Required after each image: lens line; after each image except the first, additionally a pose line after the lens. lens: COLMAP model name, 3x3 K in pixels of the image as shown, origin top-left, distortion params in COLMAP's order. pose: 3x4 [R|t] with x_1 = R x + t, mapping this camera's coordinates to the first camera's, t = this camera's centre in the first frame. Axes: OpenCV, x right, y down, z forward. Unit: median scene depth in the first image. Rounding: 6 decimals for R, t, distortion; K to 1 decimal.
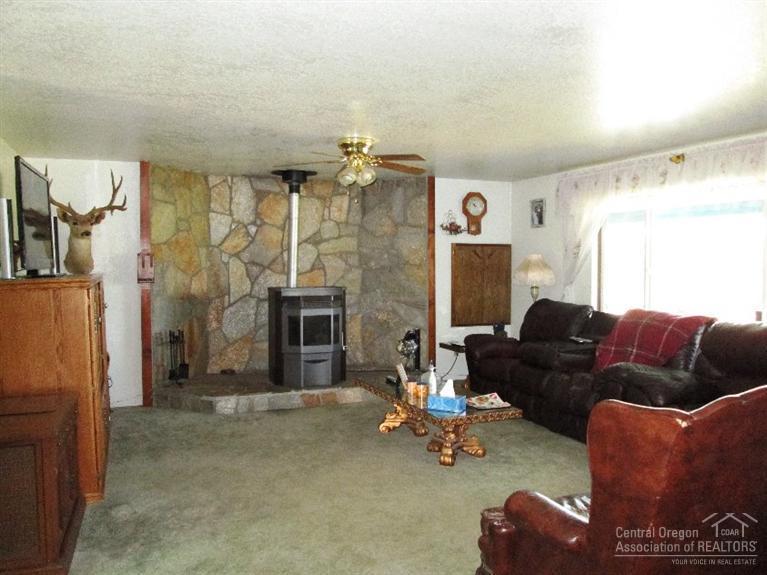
lens RADIAL K [[630.2, 0, 384.1], [0, 630.2, 287.5], [0, 0, 1]] dist [-0.061925, 0.035408]
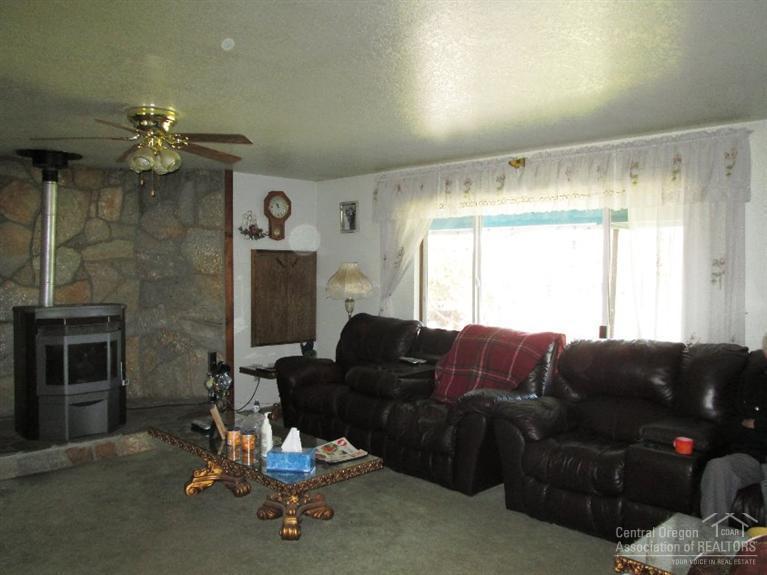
lens RADIAL K [[630.2, 0, 382.2], [0, 630.2, 286.8], [0, 0, 1]] dist [-0.061925, 0.035408]
pose [[0.927099, -0.008098, 0.374730, -0.057879], [0.010906, 0.999926, -0.005375, -0.015697], [-0.374658, 0.009070, 0.927119, 0.172047]]
